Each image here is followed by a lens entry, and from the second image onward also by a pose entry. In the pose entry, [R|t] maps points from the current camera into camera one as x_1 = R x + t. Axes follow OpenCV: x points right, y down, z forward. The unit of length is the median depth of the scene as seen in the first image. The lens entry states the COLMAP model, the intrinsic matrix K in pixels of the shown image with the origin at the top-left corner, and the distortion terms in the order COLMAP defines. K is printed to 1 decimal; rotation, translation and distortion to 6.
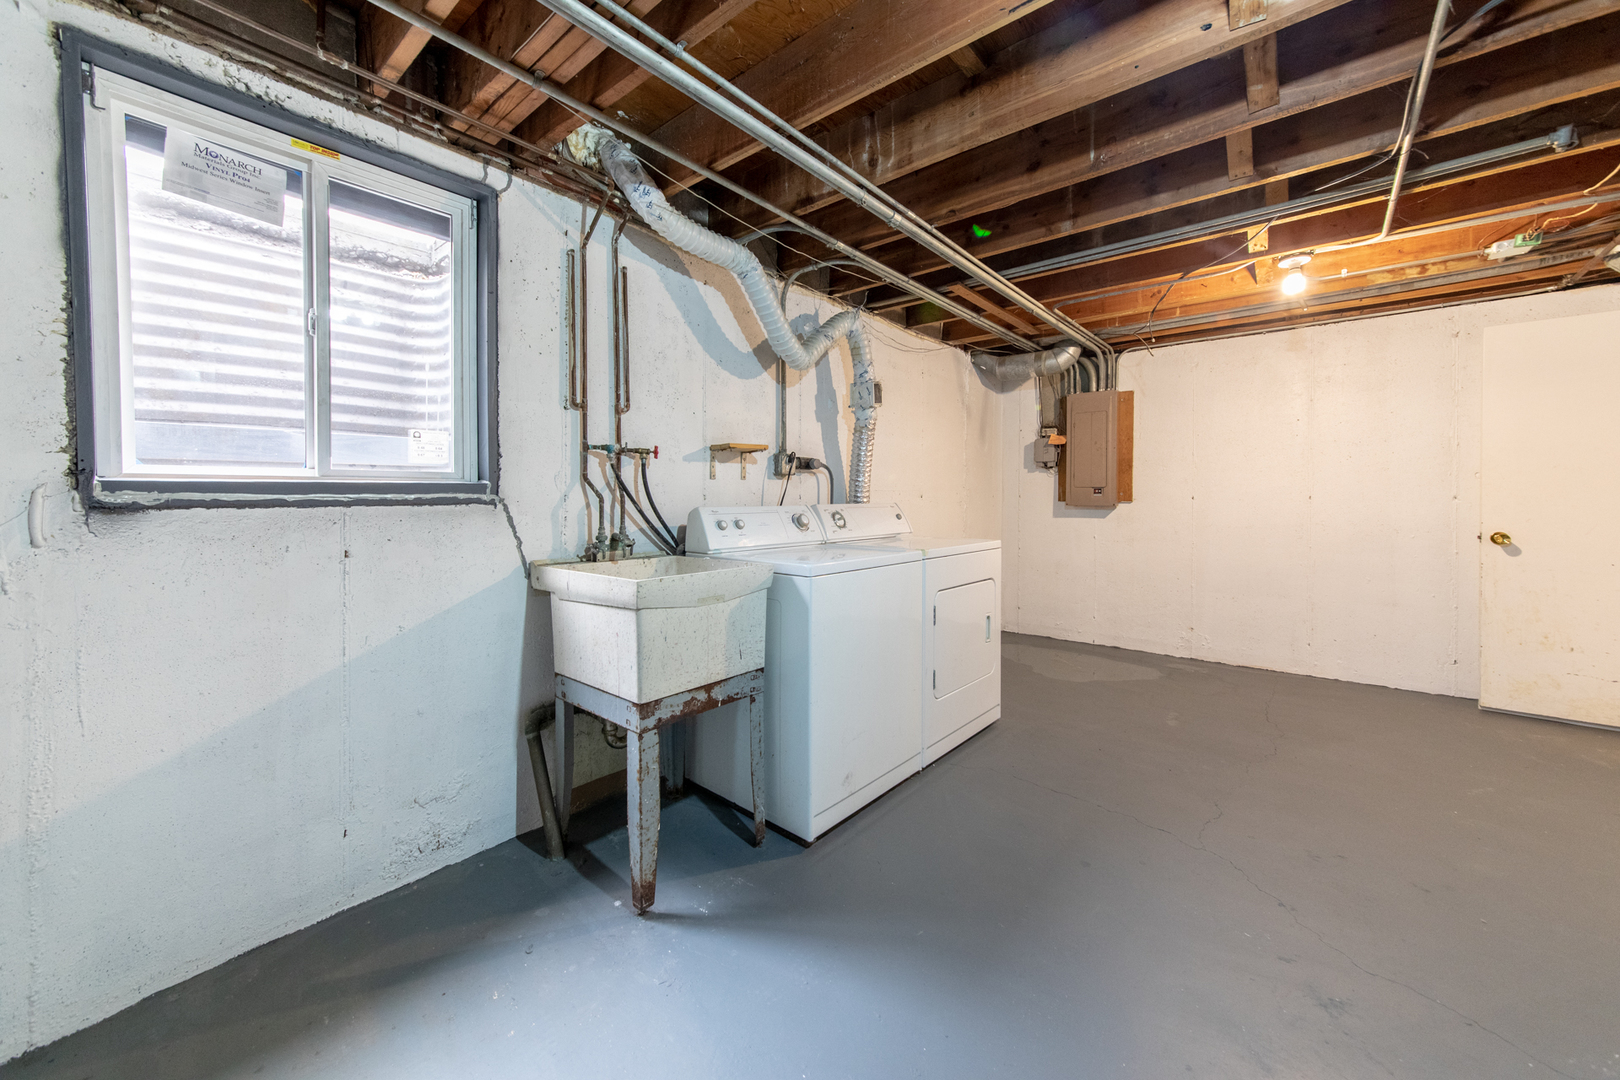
lens RADIAL K [[597.4, 0, 814.1], [0, 597.4, 496.0], [0, 0, 1]] dist [0.001817, 0.000238]
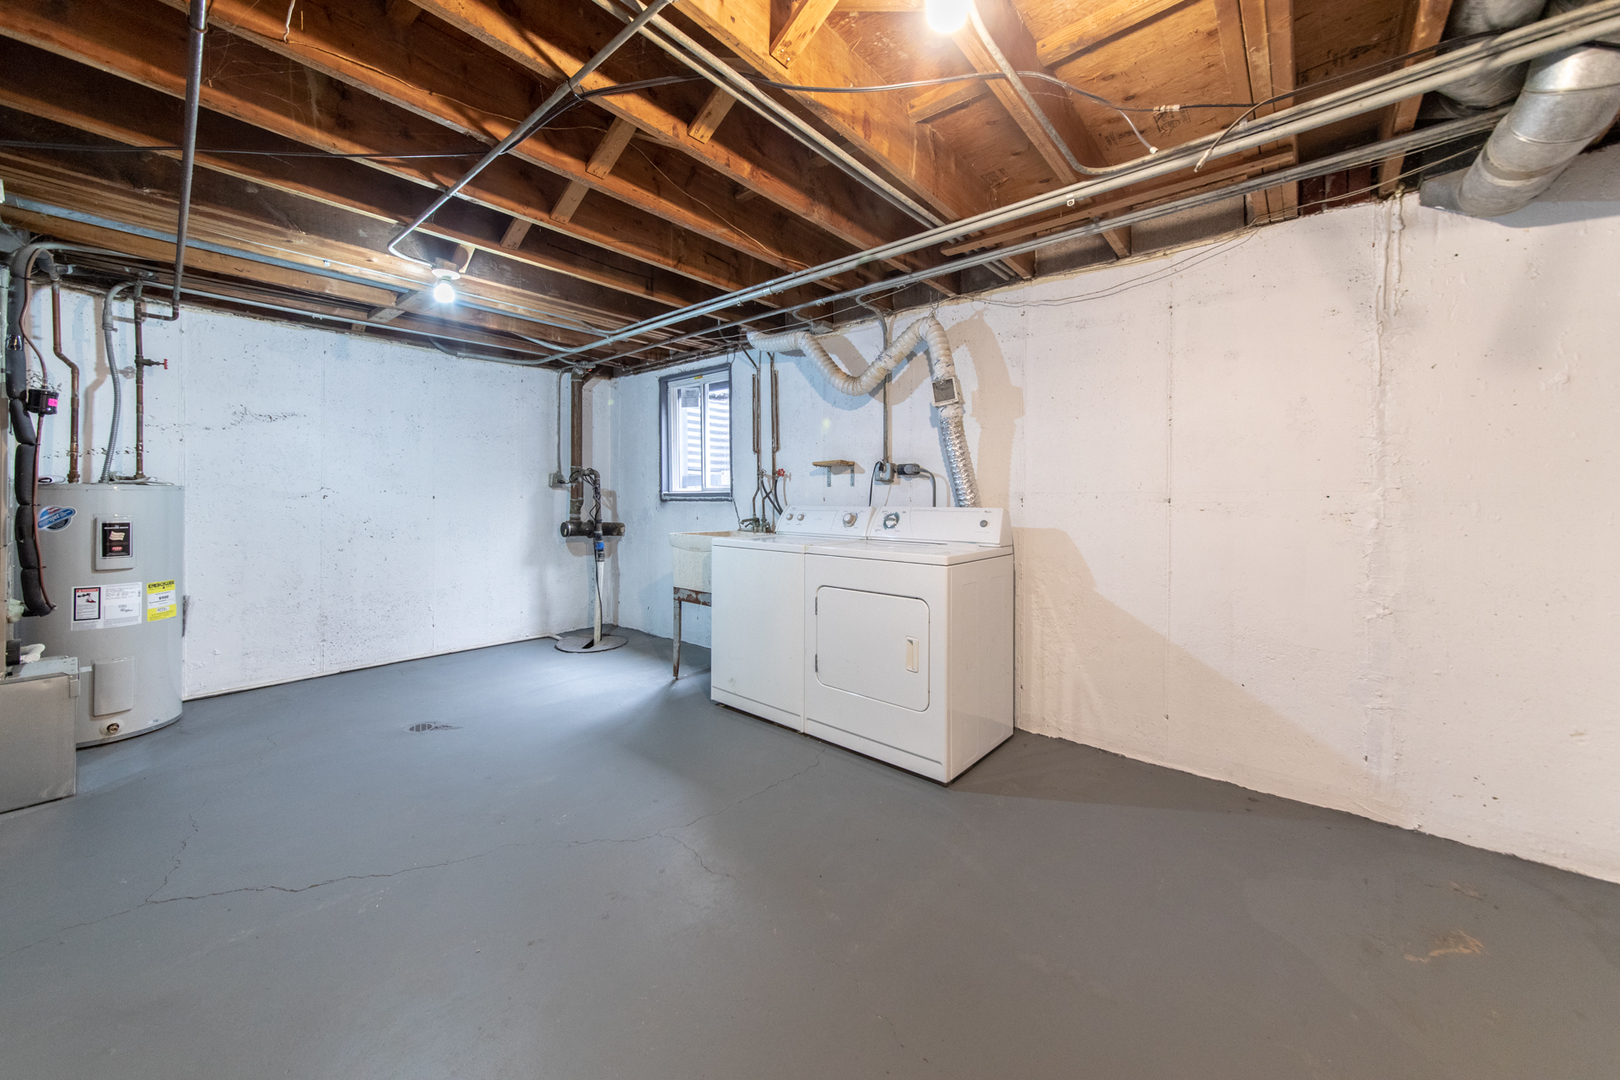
lens RADIAL K [[597.4, 0, 814.1], [0, 597.4, 496.0], [0, 0, 1]] dist [0.001817, 0.000238]
pose [[-0.002354, -0.001011, -0.999997, 1.347220], [-0.003861, 0.999992, -0.001002, -0.004084], [0.999990, 0.003859, -0.002358, 1.024327]]
